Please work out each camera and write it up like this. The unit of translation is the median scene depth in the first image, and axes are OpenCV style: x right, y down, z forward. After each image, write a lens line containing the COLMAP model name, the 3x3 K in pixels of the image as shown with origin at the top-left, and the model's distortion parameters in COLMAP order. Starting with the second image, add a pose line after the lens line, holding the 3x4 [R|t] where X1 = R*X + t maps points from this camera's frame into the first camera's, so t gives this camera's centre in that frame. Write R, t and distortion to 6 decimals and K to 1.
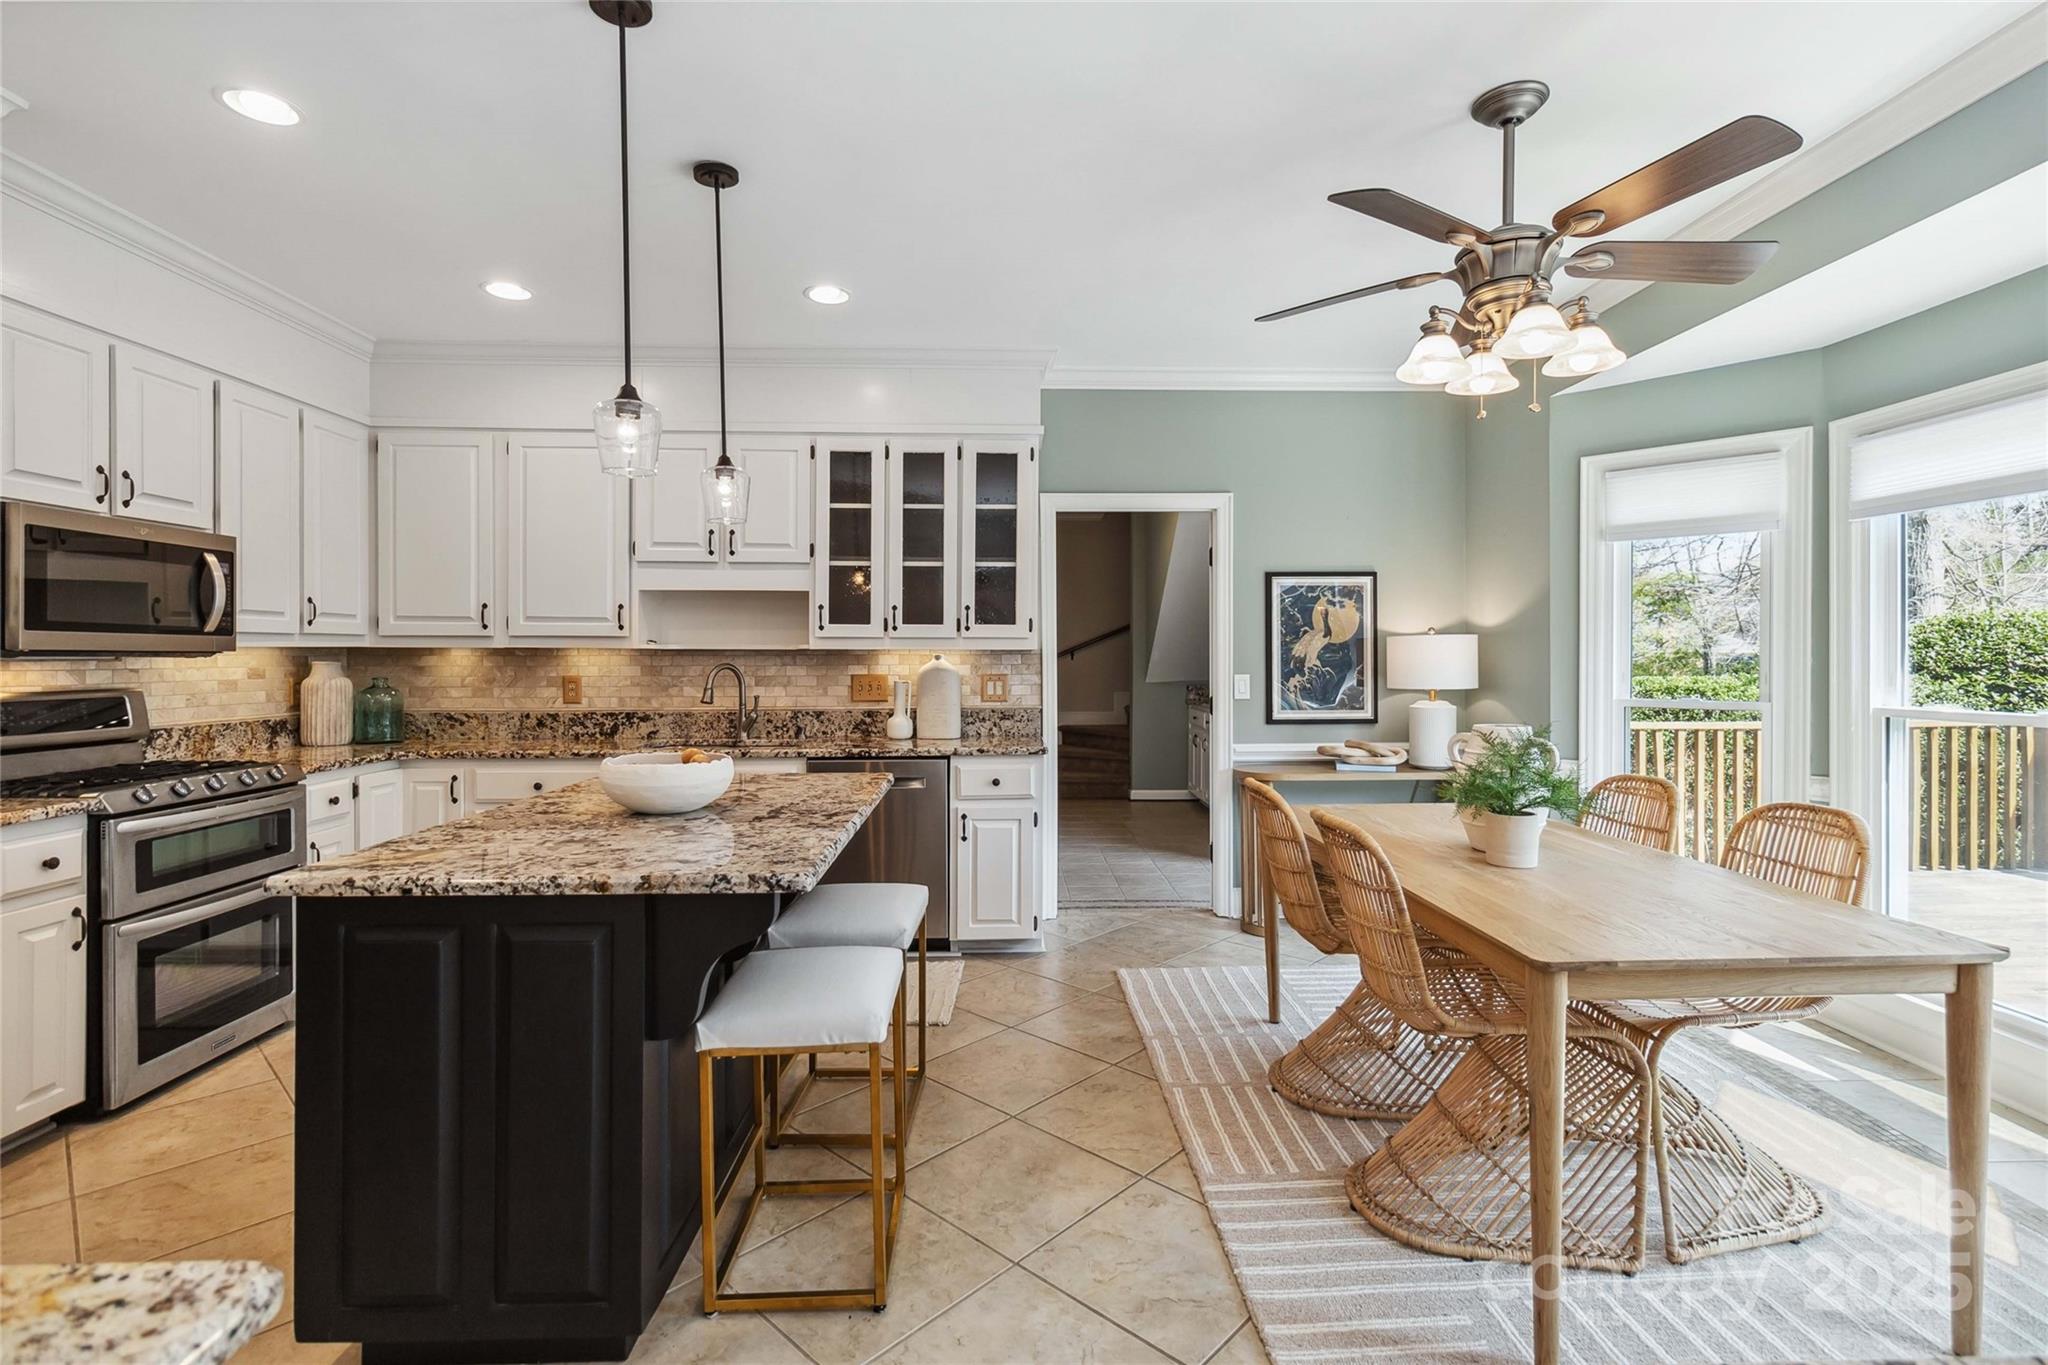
lens RADIAL K [[965.7, 0, 1030.8], [0, 965.7, 665.1], [0, 0, 1]] dist [0.005915, -0.001744]
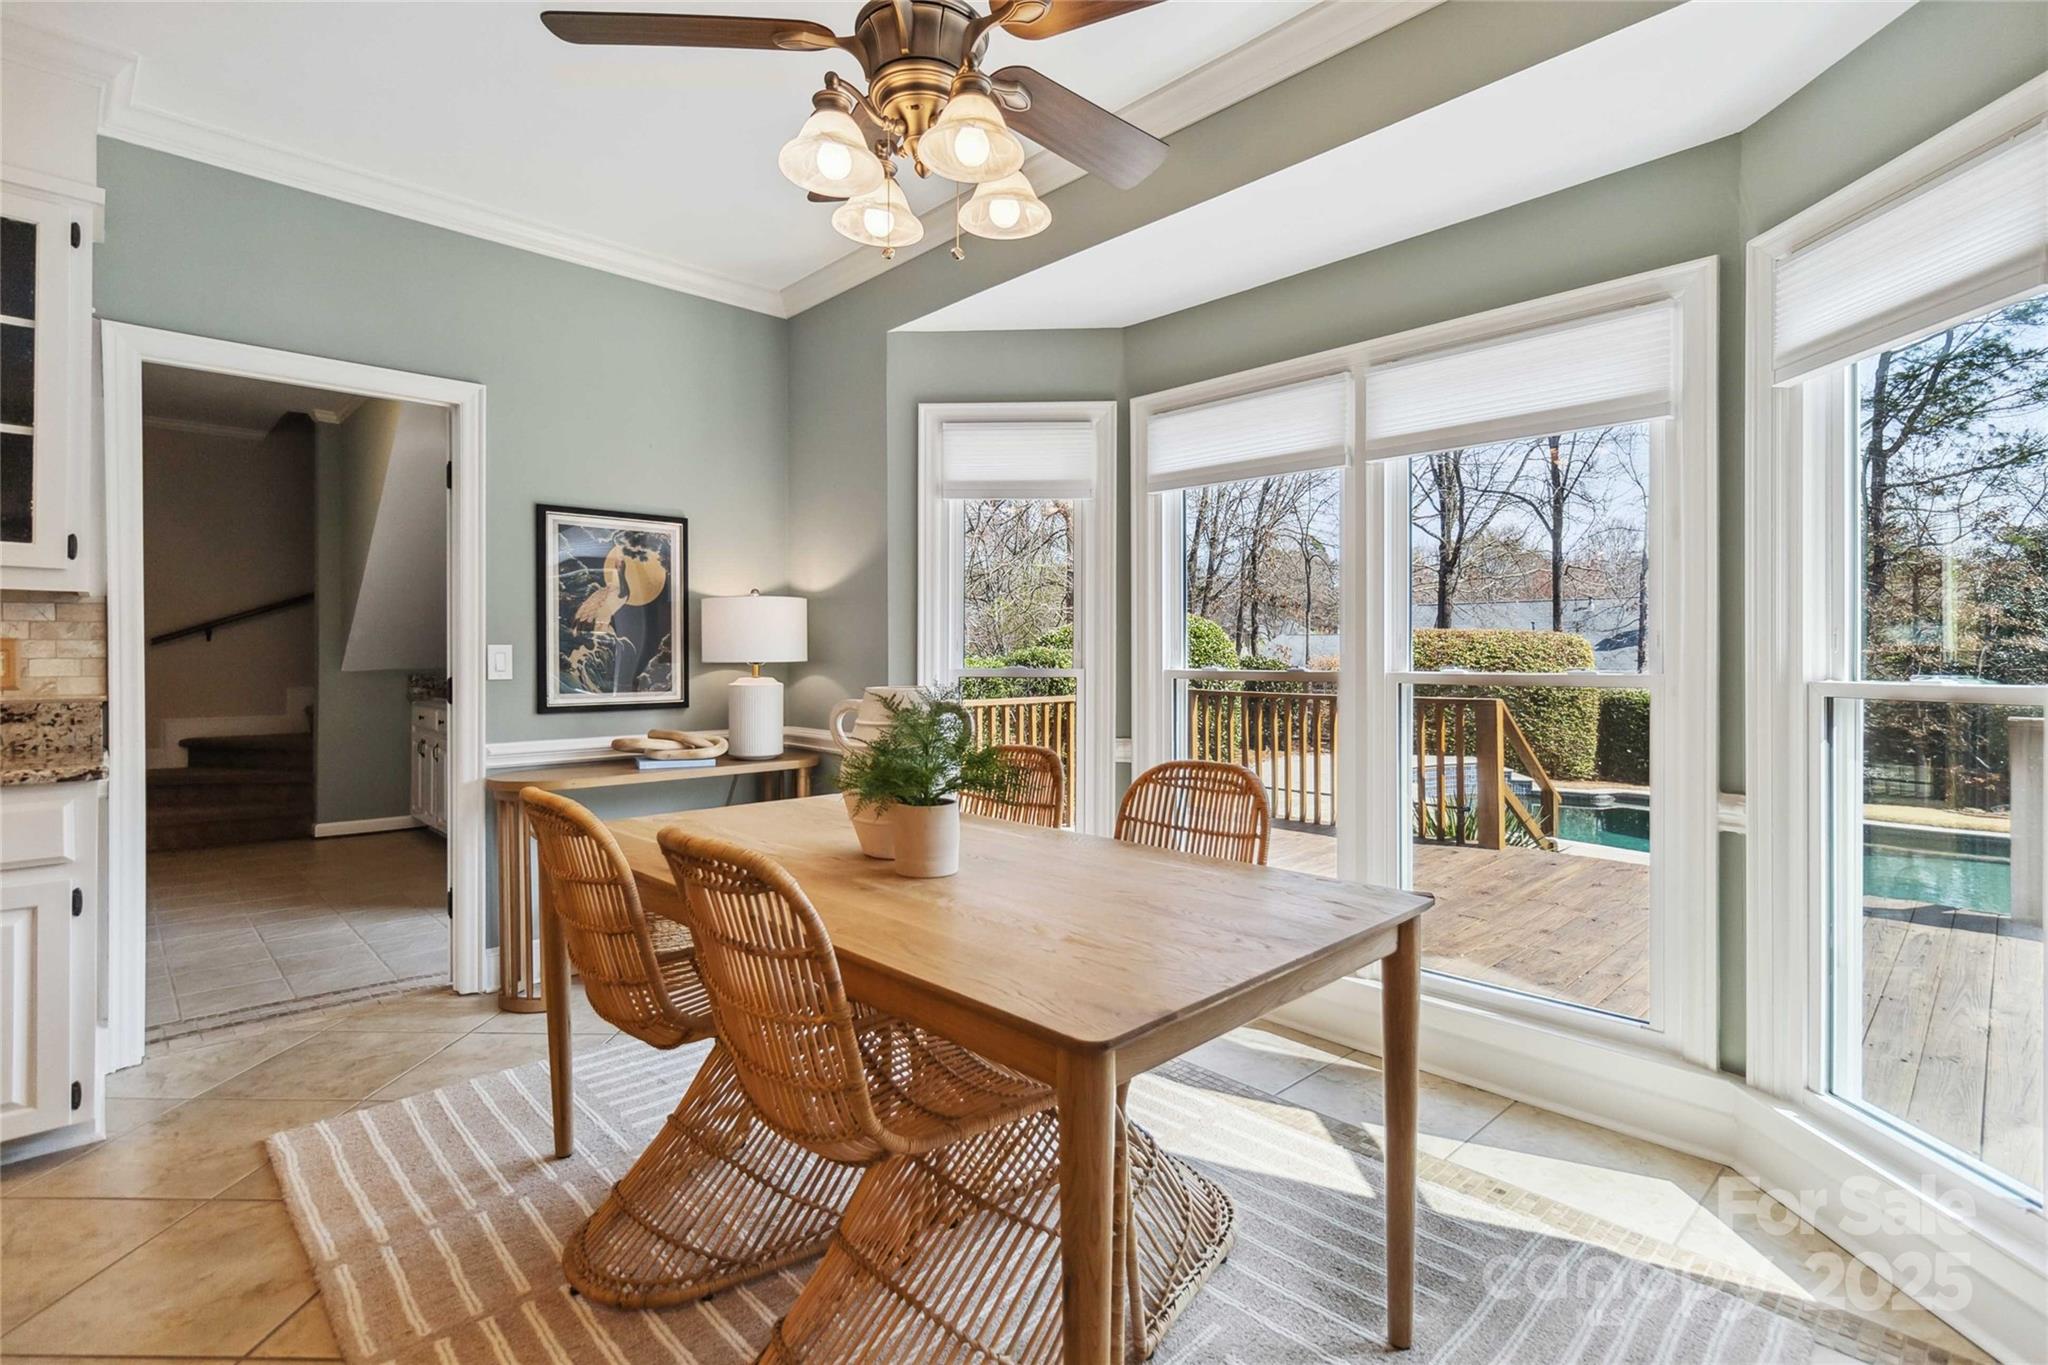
lens RADIAL K [[965.7, 0, 1030.9], [0, 965.7, 661.8], [0, 0, 1]] dist [0.005915, -0.001744]
pose [[0.744287, 0.000034, 0.667860, 0.038022], [0.003290, 0.999988, -0.003718, 0.028503], [-0.667852, 0.004965, 0.744277, 0.231897]]
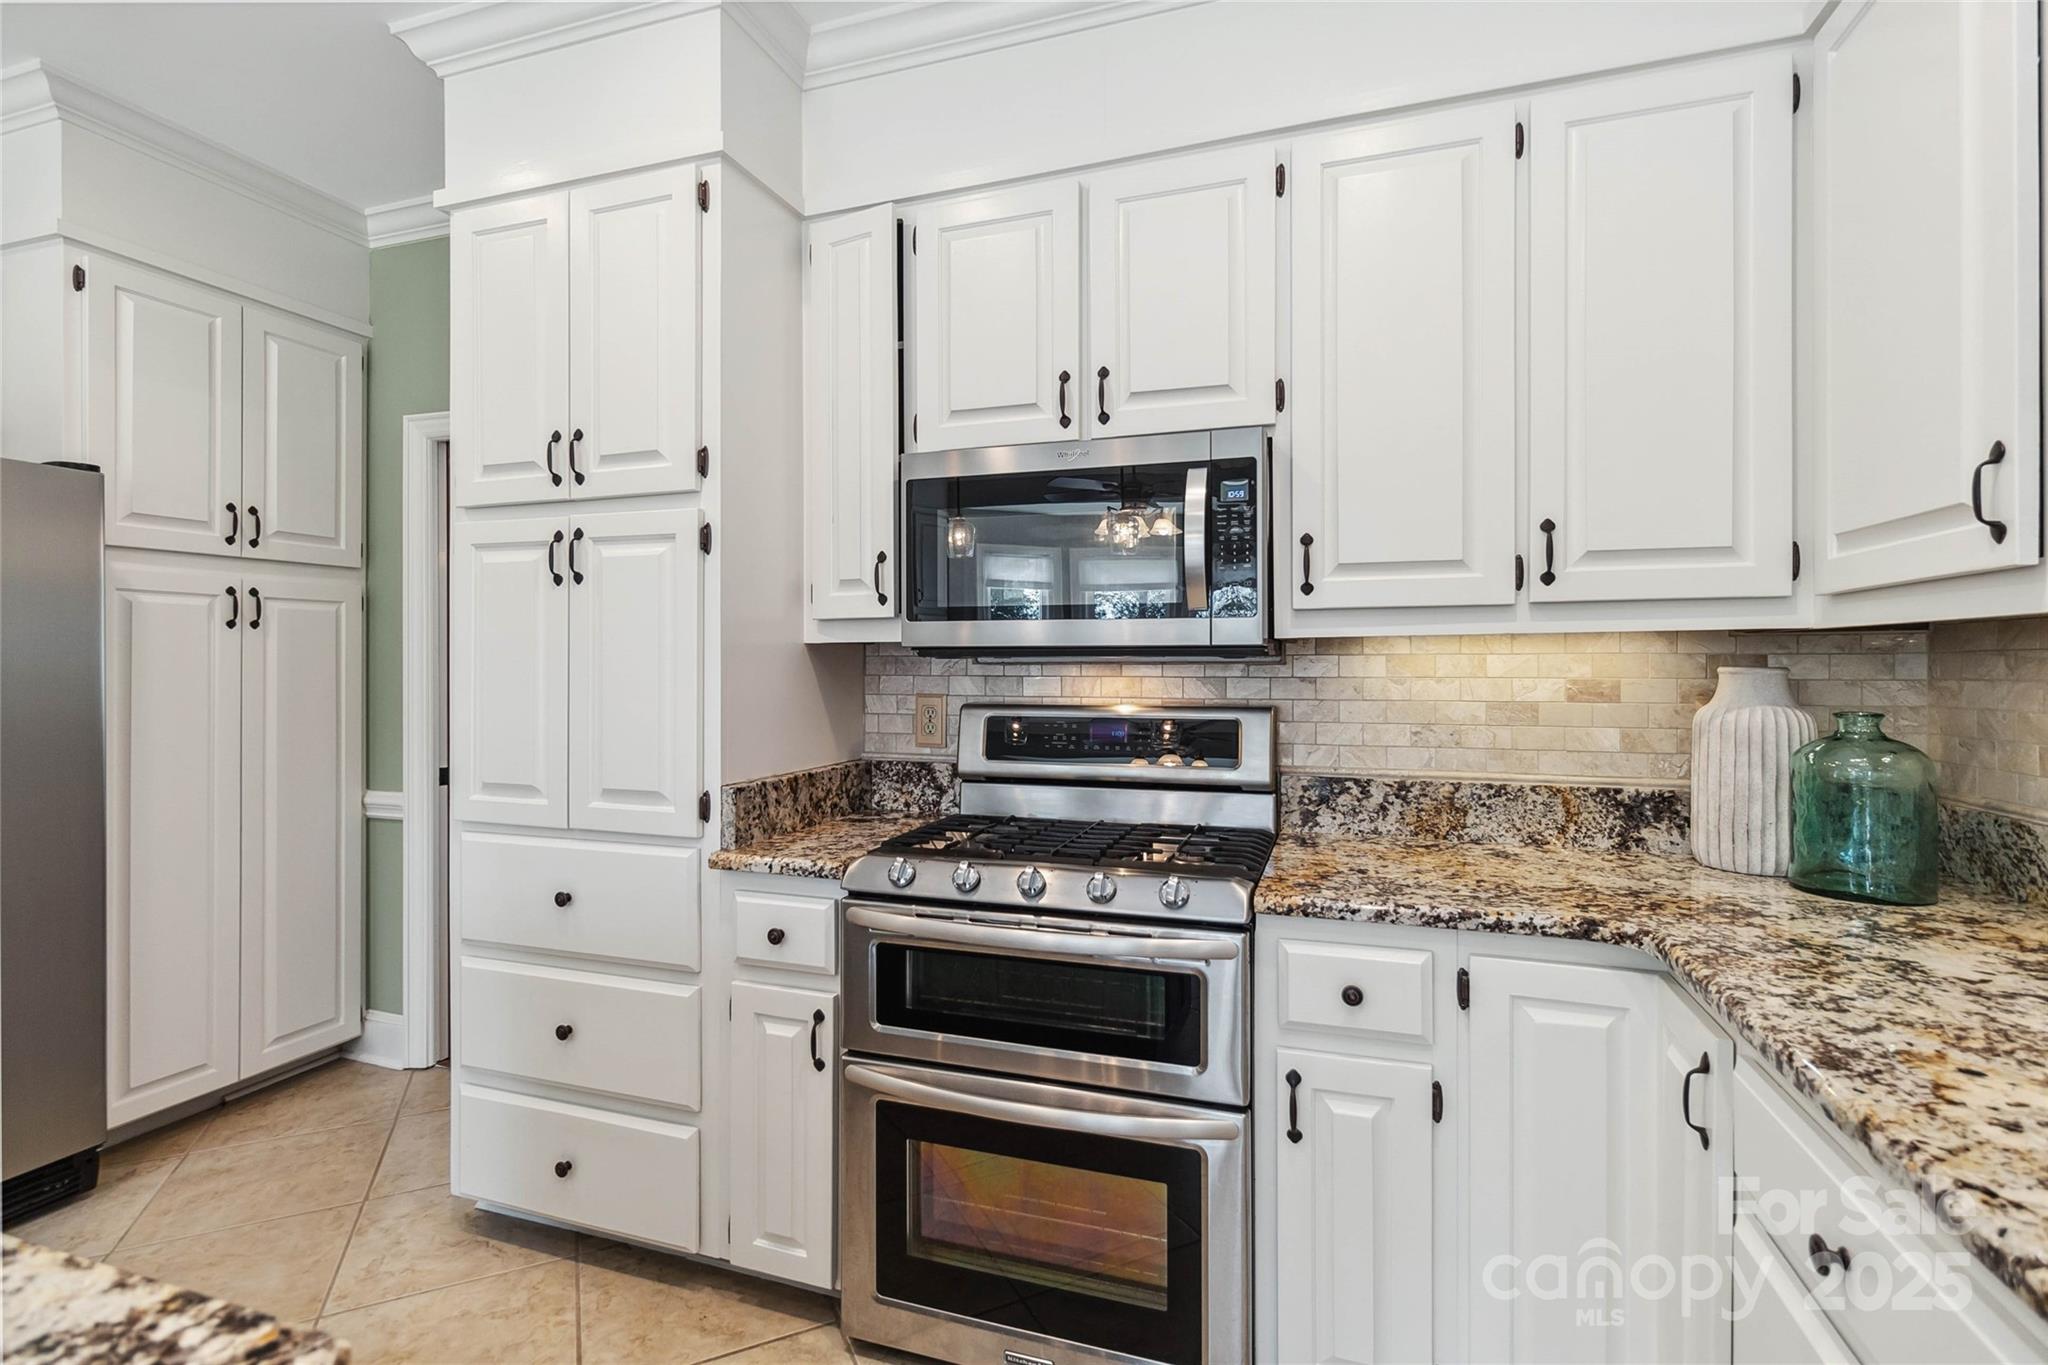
lens RADIAL K [[965.7, 0, 1030.4], [0, 965.7, 665.1], [0, 0, 1]] dist [0.005915, -0.001744]
pose [[-0.348291, -0.002669, -0.937383, -0.232803], [-0.010361, 0.999946, 0.001002, -0.001984], [0.937329, 0.010061, -0.348299, 0.864269]]
